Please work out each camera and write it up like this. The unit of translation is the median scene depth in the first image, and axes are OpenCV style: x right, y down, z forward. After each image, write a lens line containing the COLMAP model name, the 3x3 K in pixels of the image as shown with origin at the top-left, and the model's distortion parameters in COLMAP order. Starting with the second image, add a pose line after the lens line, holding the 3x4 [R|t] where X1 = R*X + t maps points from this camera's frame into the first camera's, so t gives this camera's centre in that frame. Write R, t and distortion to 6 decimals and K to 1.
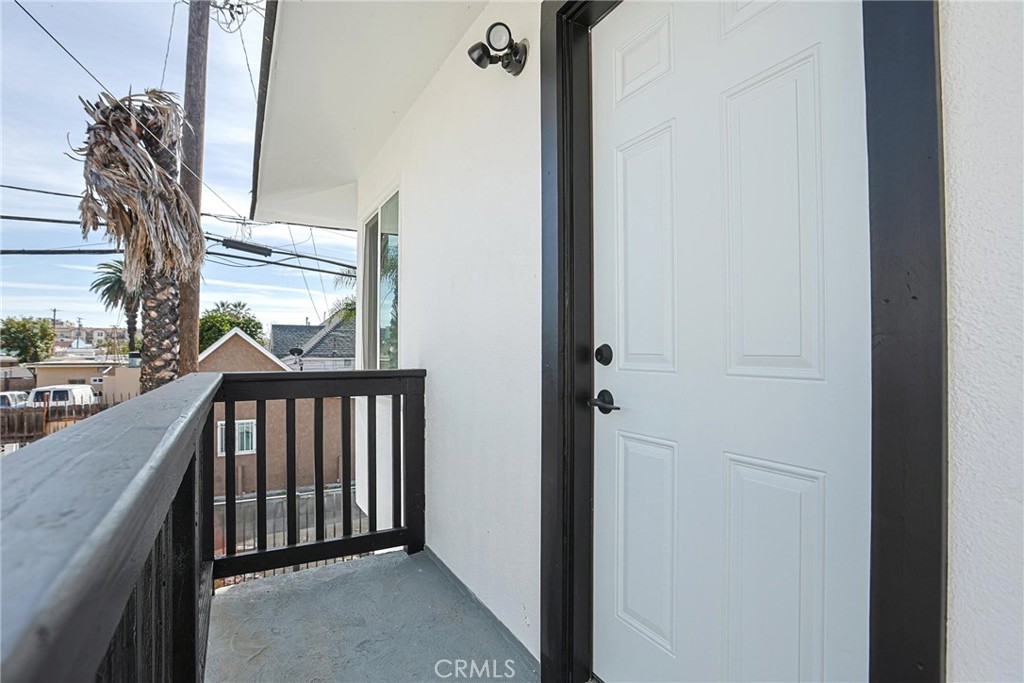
lens RADIAL K [[504.8, 0, 519.3], [0, 504.8, 347.7], [0, 0, 1]] dist [-0.006441, -0.000679]
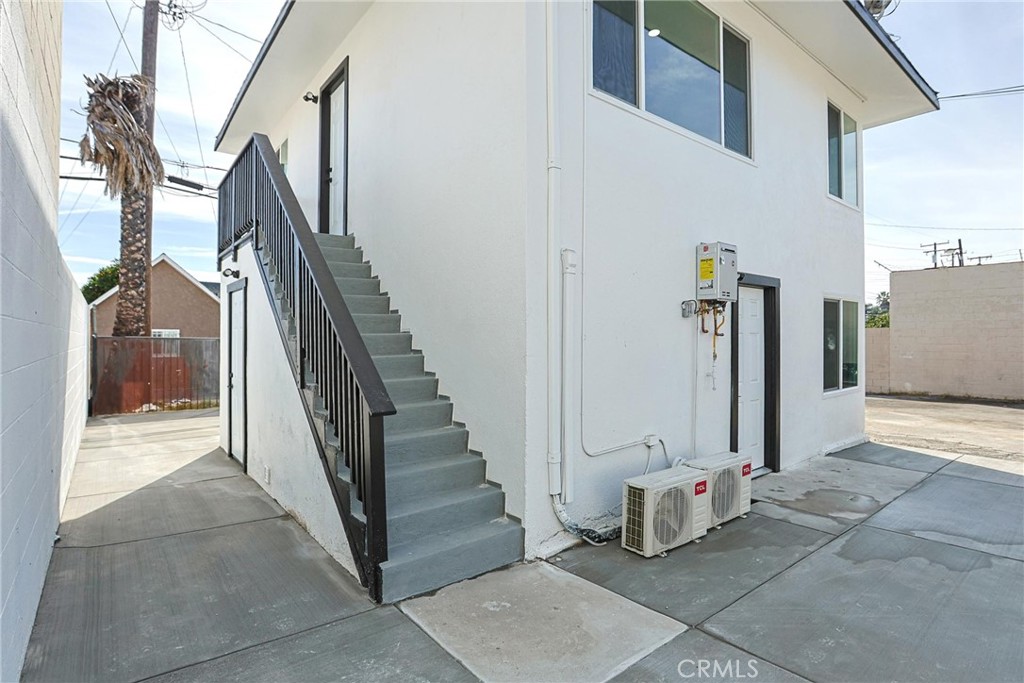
lens RADIAL K [[504.8, 0, 504.4], [0, 504.8, 337.7], [0, 0, 1]] dist [-0.006441, -0.000679]
pose [[0.990064, 0.006188, 0.140481, 0.212498], [-0.008011, 0.999891, 0.012418, 0.286094], [-0.140389, -0.013420, 0.990006, -0.730091]]
